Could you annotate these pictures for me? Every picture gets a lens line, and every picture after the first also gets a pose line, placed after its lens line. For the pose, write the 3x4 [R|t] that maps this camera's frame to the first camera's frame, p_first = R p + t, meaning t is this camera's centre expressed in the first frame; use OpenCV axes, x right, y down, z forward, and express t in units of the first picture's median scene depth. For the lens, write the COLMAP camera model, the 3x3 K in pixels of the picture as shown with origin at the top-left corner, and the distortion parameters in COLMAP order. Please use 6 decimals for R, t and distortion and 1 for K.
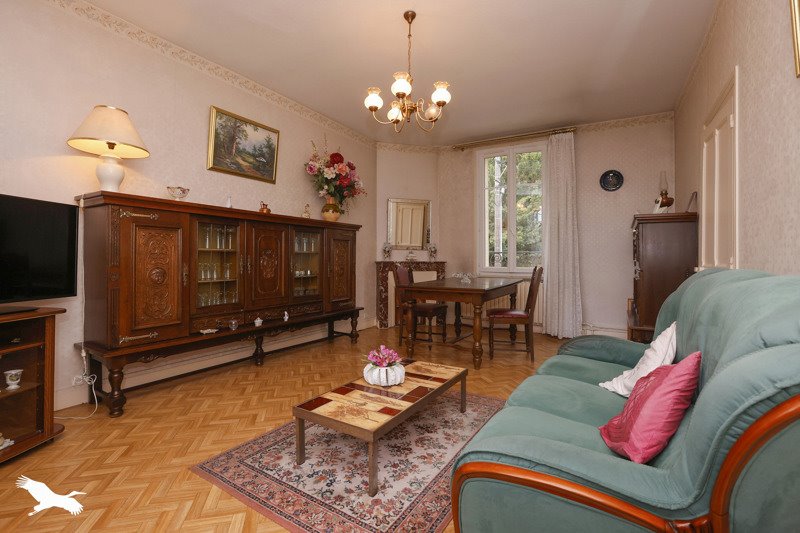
lens RADIAL K [[364.9, 0, 403.4], [0, 364.9, 261.8], [0, 0, 1]] dist [-0.031756, -0.000166]
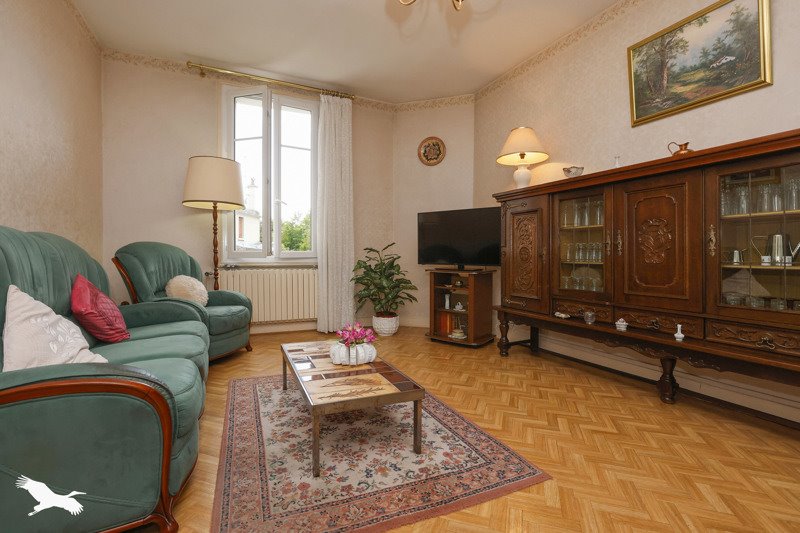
lens RADIAL K [[364.9, 0, 403.6], [0, 364.9, 261.8], [0, 0, 1]] dist [-0.031756, -0.000166]
pose [[-0.560826, 0.000298, -0.827933, 0.442336], [-0.010073, 0.999923, 0.007183, 0.047185], [0.827872, 0.012369, -0.560780, 1.116727]]
